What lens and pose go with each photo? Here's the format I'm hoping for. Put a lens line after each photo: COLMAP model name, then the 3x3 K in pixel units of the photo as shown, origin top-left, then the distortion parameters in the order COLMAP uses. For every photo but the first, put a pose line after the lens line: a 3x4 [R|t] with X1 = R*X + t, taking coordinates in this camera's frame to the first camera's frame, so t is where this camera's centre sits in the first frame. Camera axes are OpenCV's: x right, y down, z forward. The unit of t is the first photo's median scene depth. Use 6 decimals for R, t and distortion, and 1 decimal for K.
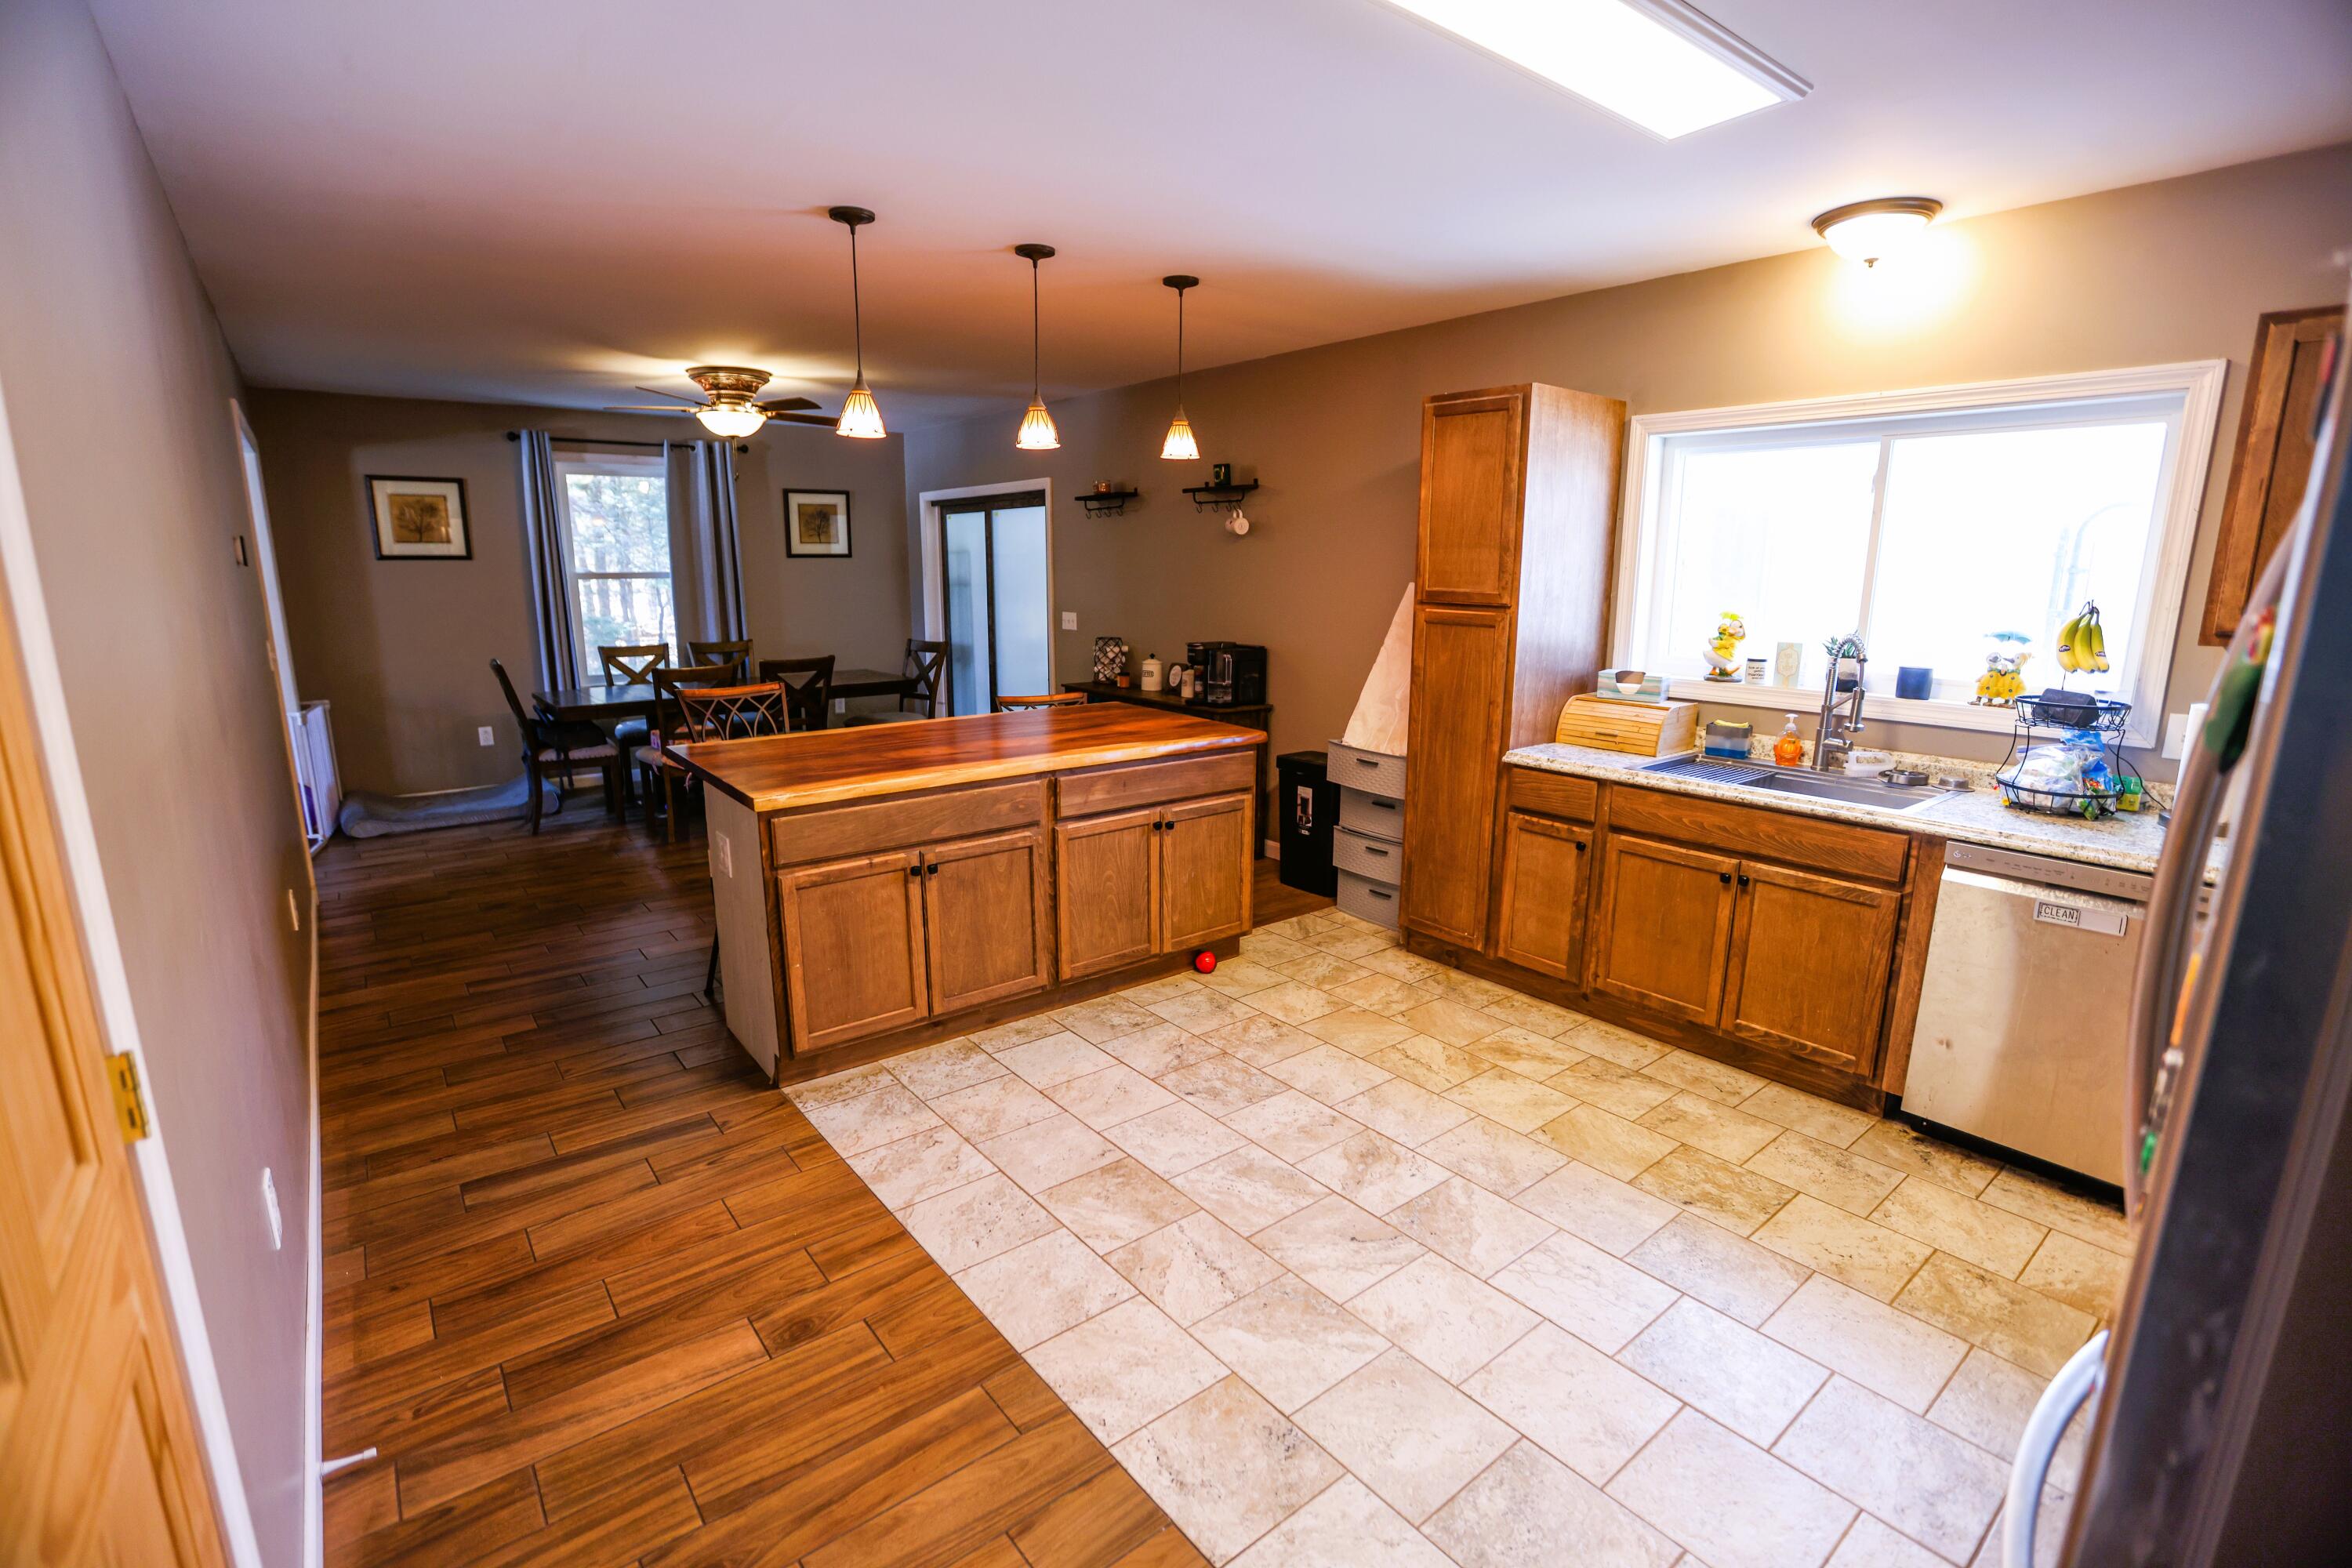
lens RADIAL K [[1079.4, 0, 1173.3], [0, 1079.4, 786.4], [0, 0, 1]] dist [-0.037619, 0.011872]
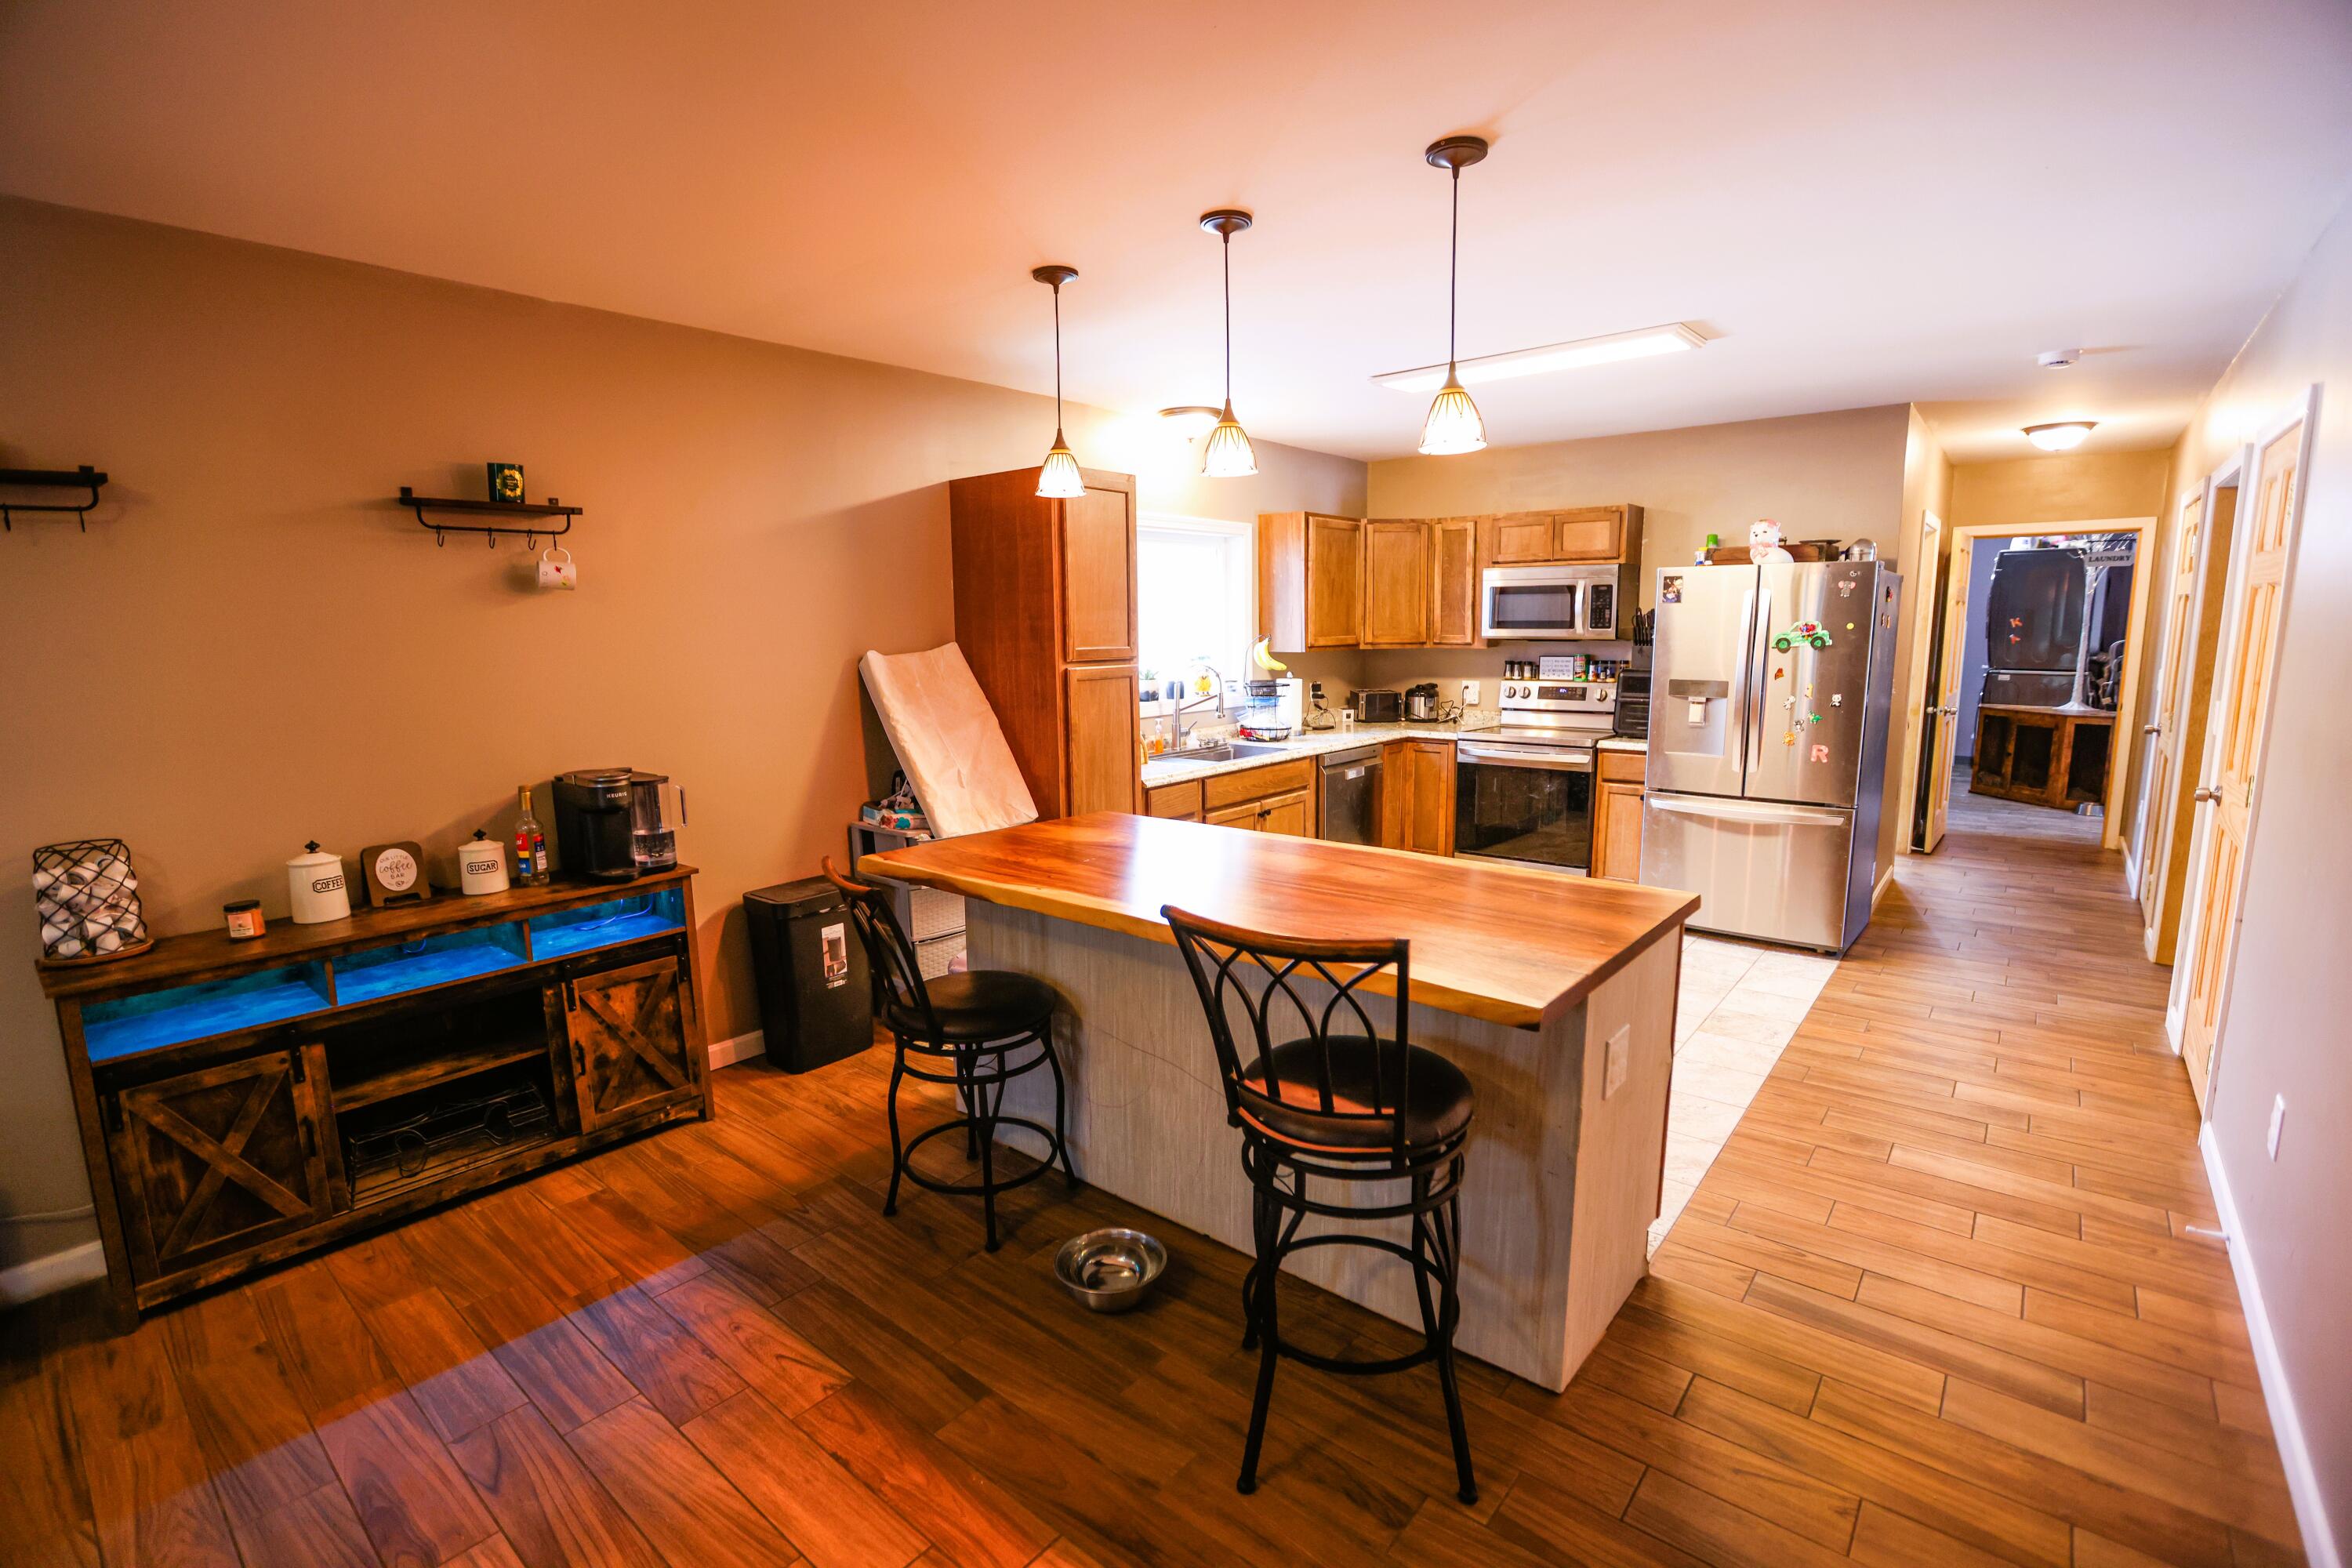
lens RADIAL K [[1079.4, 0, 1168.3], [0, 1079.4, 792.4], [0, 0, 1]] dist [-0.037619, 0.011872]
pose [[-0.211438, -0.154258, 0.965142, -0.916979], [0.212954, 0.956473, 0.199525, -0.270026], [-0.953910, 0.247718, -0.169385, 1.263841]]
